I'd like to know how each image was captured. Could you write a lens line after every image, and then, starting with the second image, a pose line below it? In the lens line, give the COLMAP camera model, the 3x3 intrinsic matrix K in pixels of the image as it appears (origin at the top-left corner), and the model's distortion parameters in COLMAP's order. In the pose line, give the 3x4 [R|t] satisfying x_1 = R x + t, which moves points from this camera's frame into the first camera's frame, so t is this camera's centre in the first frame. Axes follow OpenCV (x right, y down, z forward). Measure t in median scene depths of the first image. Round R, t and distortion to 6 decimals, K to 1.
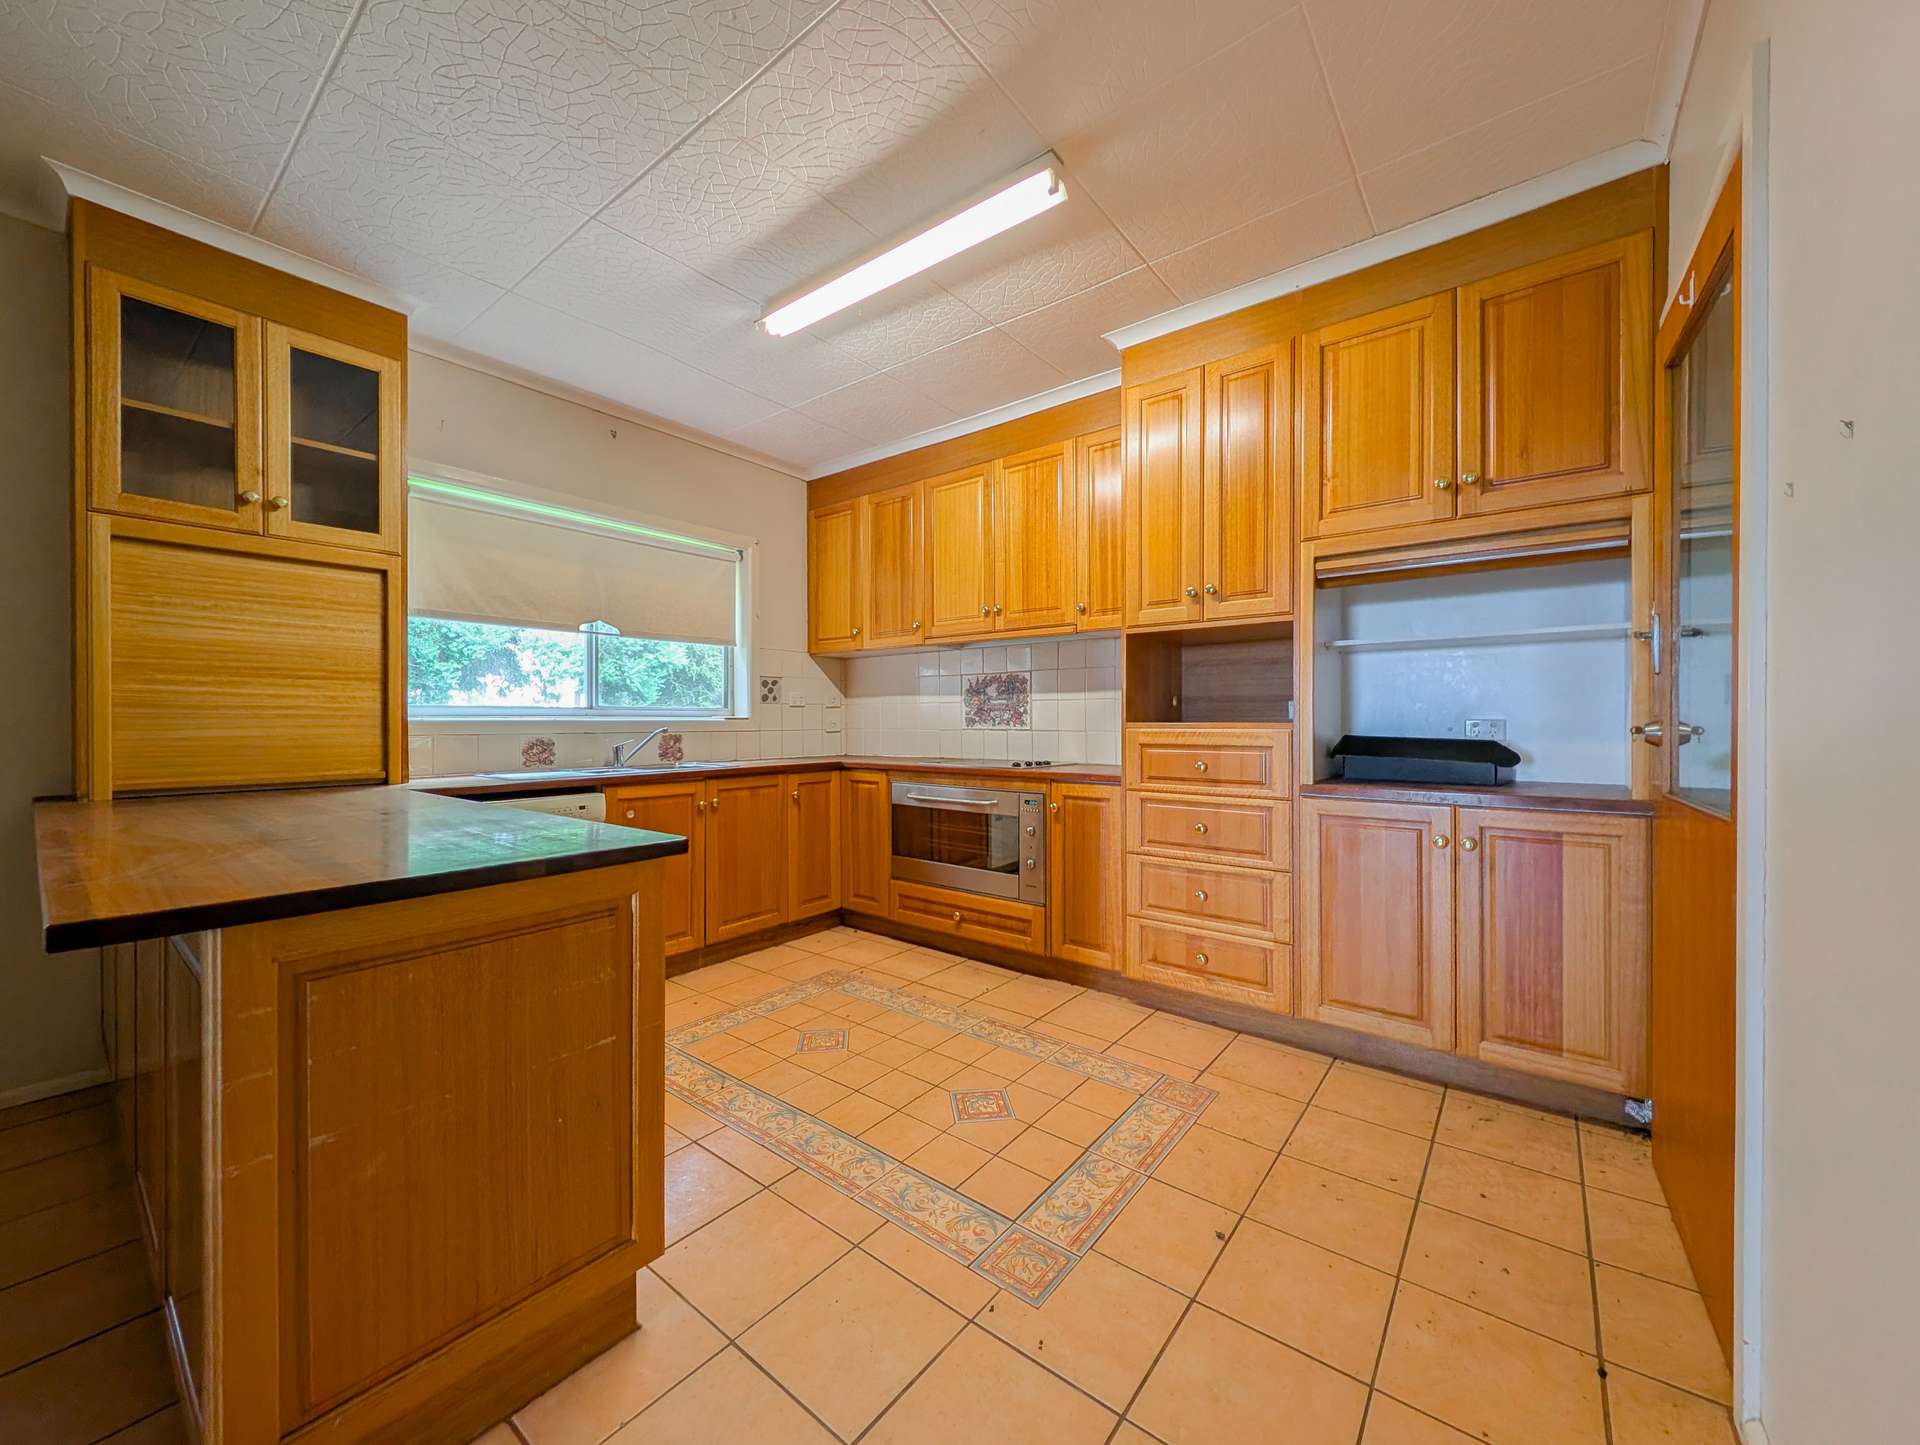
lens RADIAL K [[733.2, 0, 944.3], [0, 733.2, 723.7], [0, 0, 1]] dist [0.000537, -0.000013]
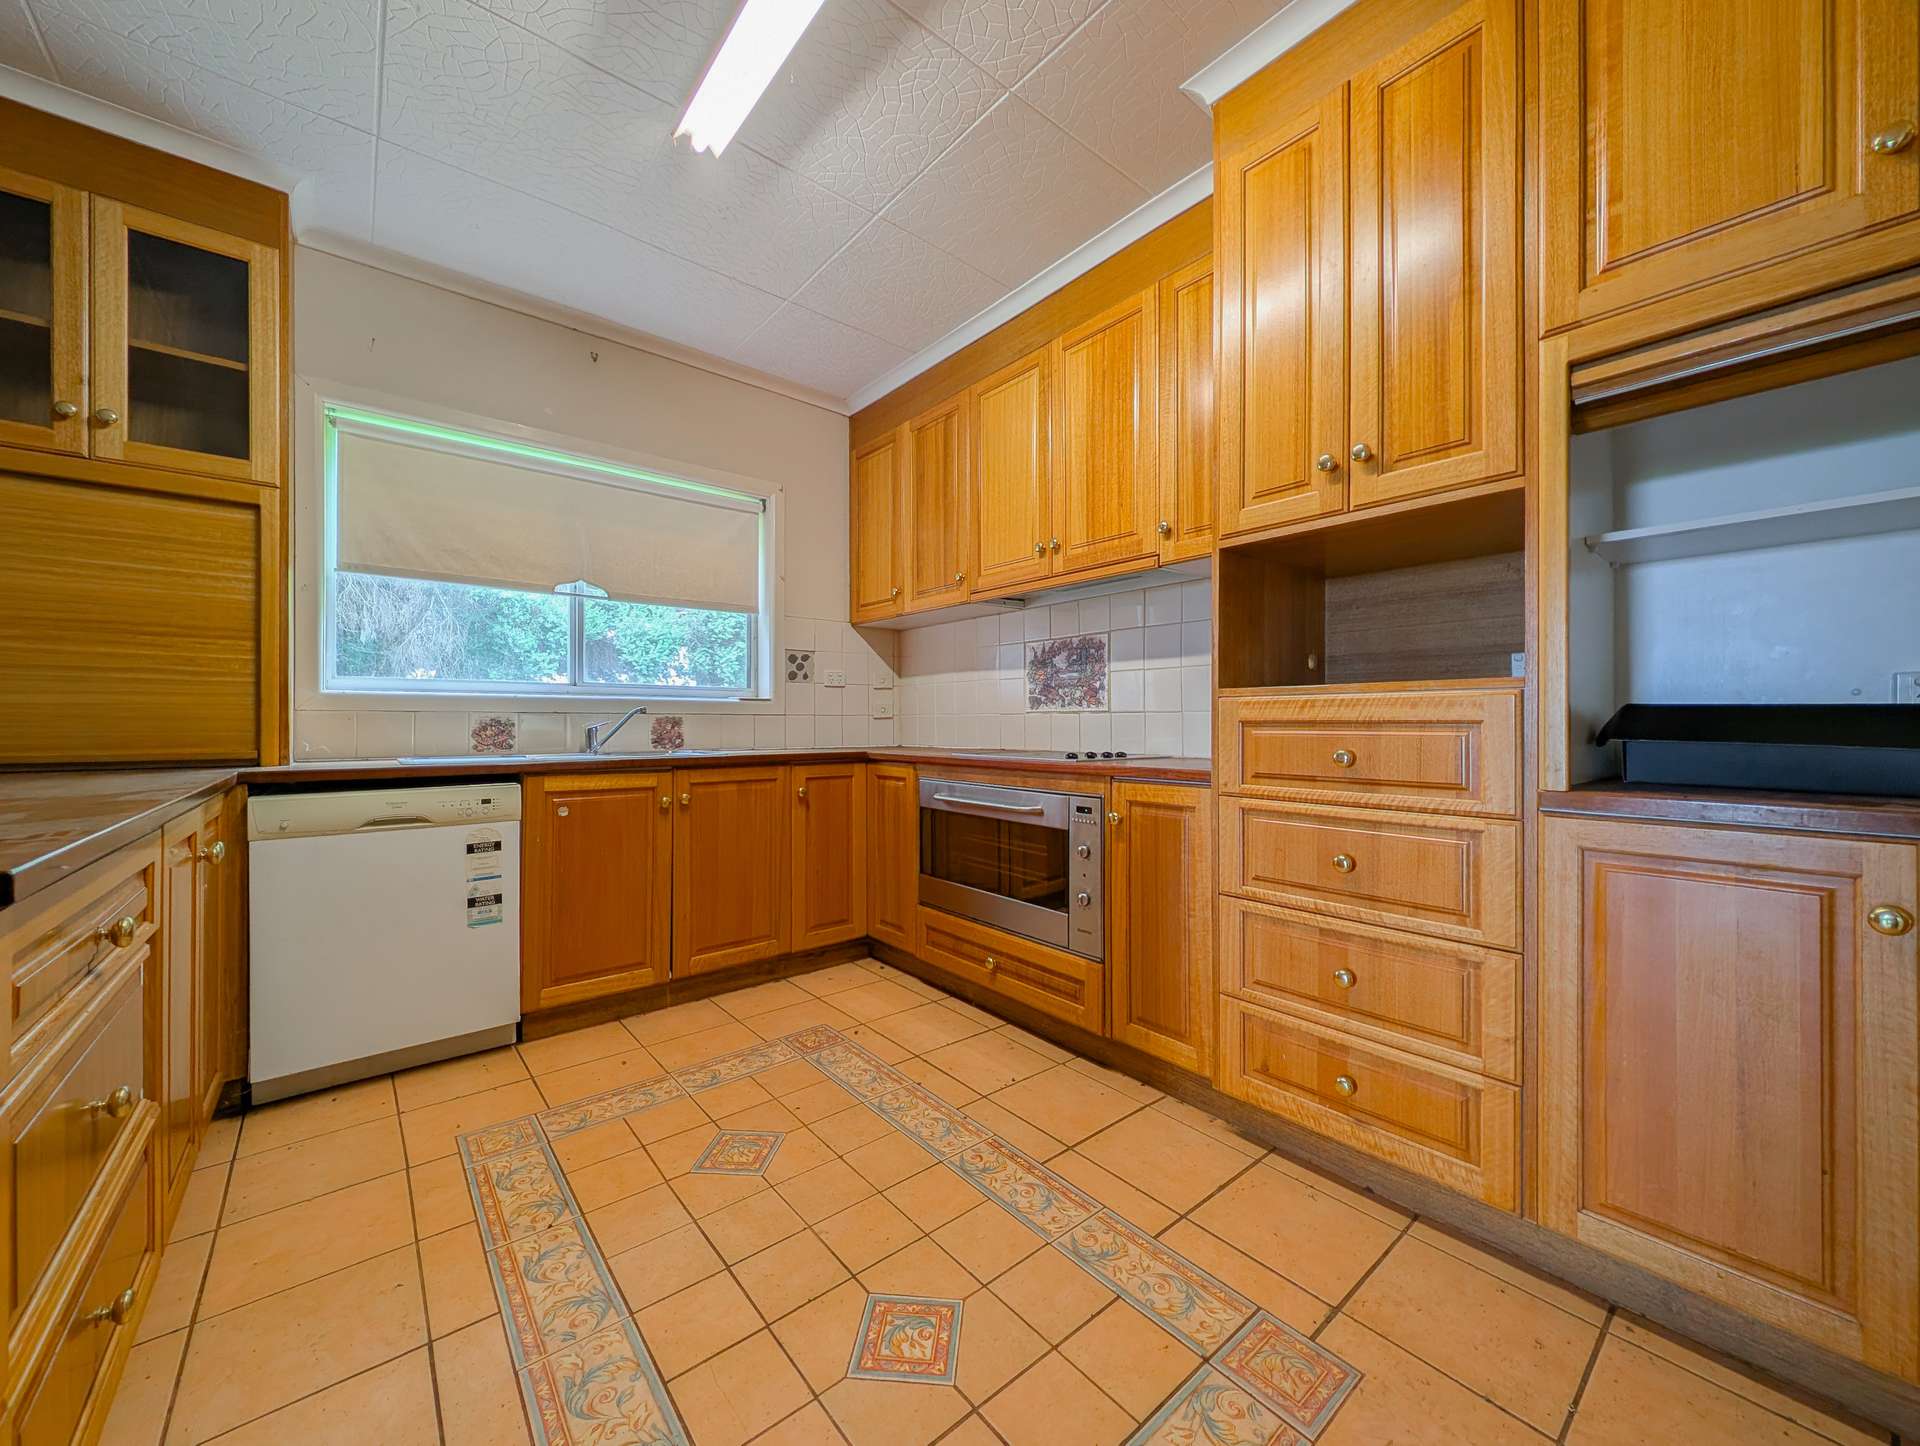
lens RADIAL K [[729.1, 0, 949.4], [0, 729.1, 721.9], [0, 0, 1]] dist [0.002817, -0.004242]
pose [[0.979378, 0.002918, -0.202014, 0.133267], [-0.004145, 0.999975, -0.005650, 0.029245], [0.201993, 0.006371, 0.979366, 0.304907]]
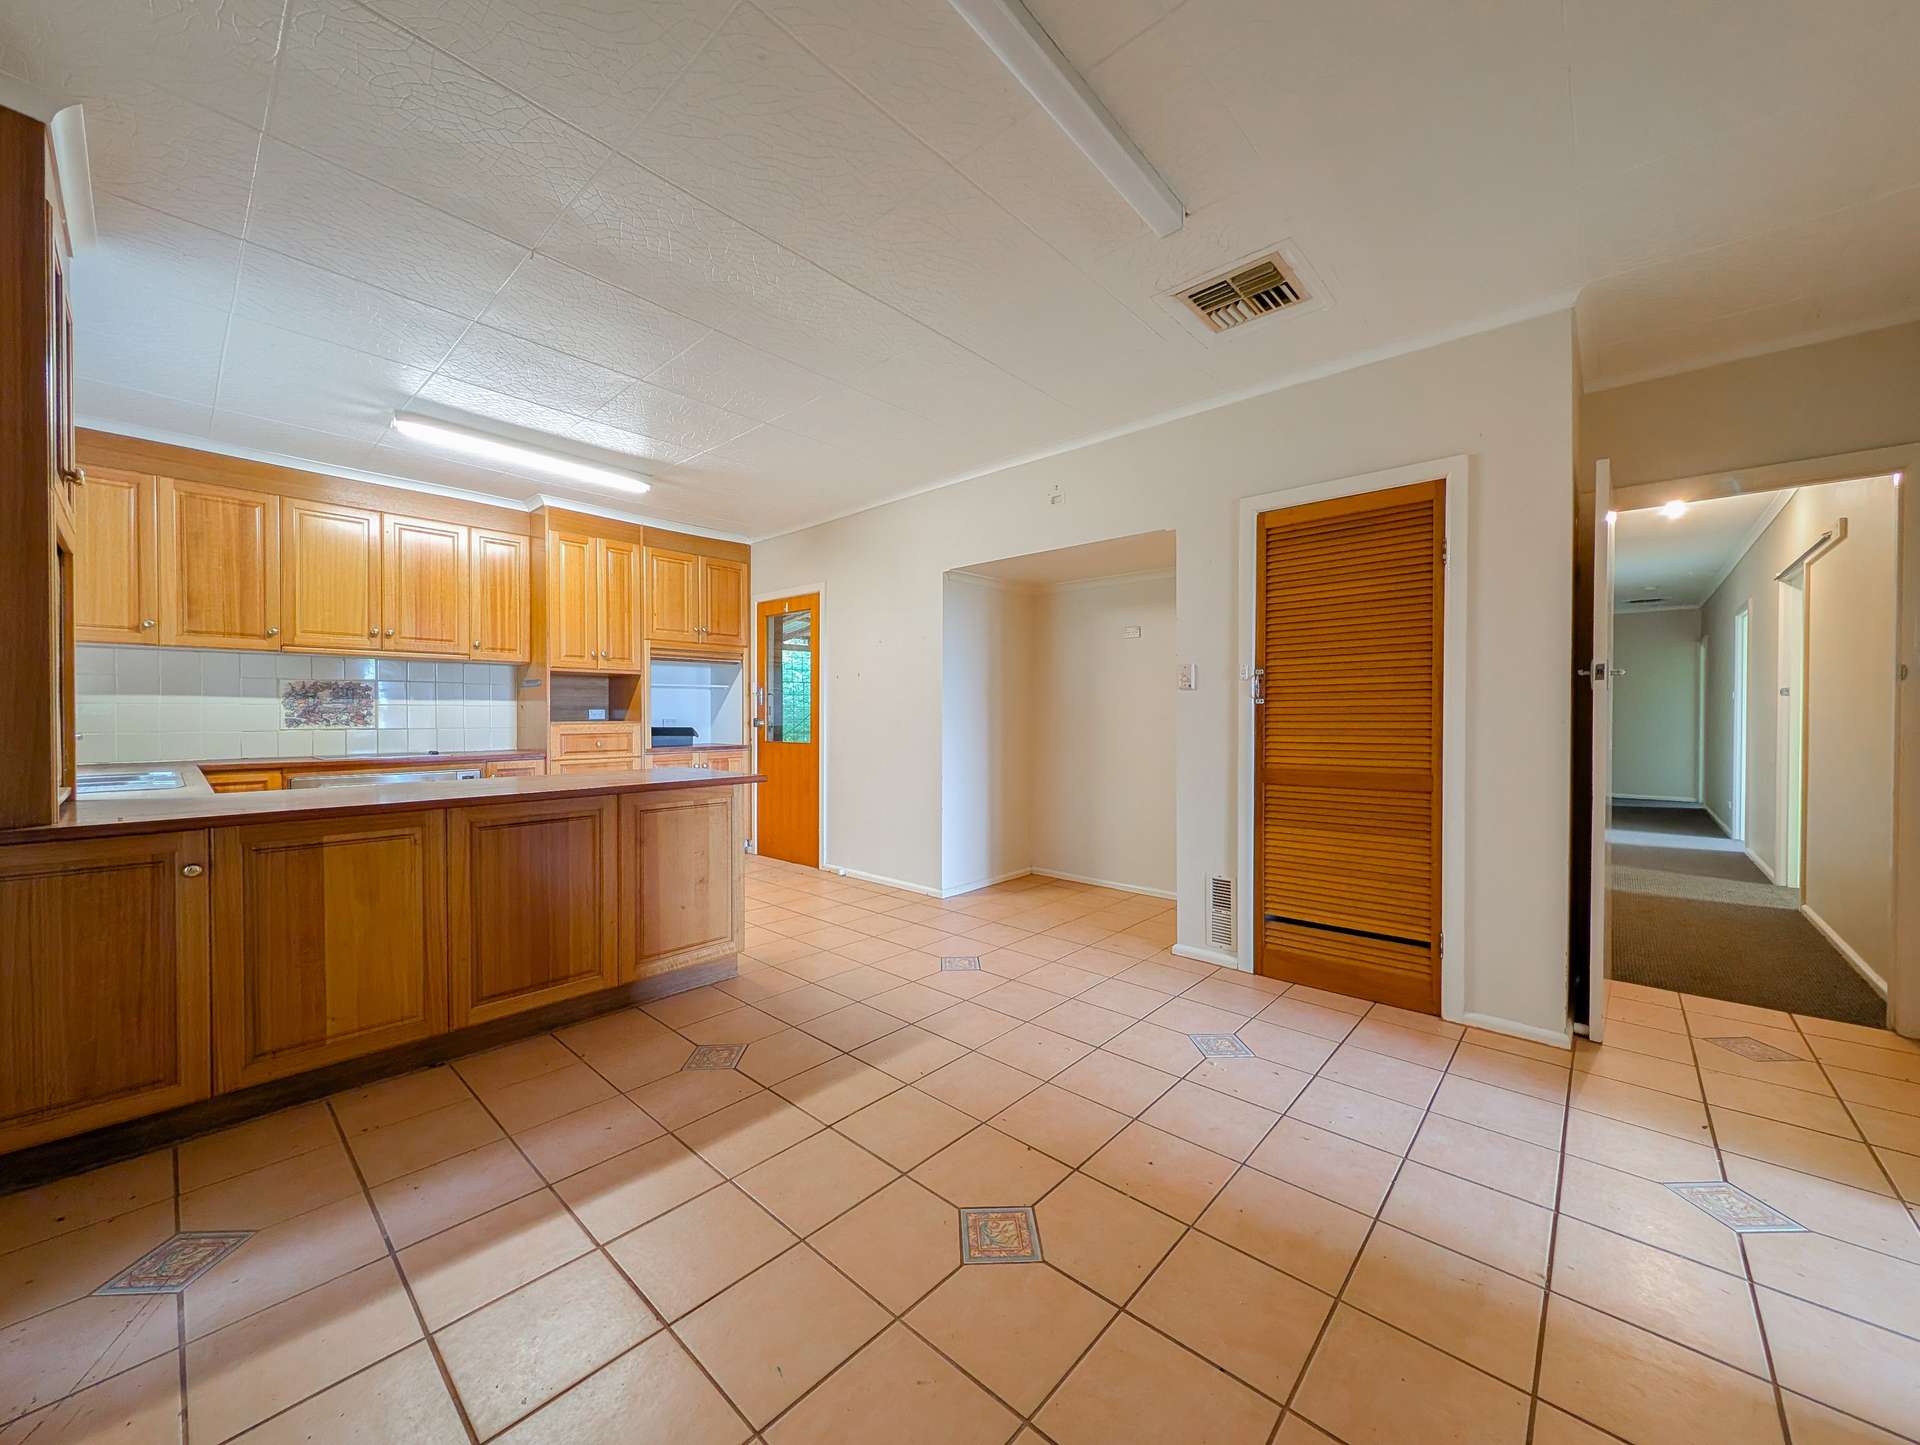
lens RADIAL K [[729.1, 0, 949.4], [0, 729.1, 721.4], [0, 0, 1]] dist [0.002817, -0.004242]
pose [[0.066544, -0.008977, 0.997743, -1.267019], [0.005894, 0.999946, 0.008604, -0.010543], [-0.997766, 0.005308, 0.066593, -0.048485]]
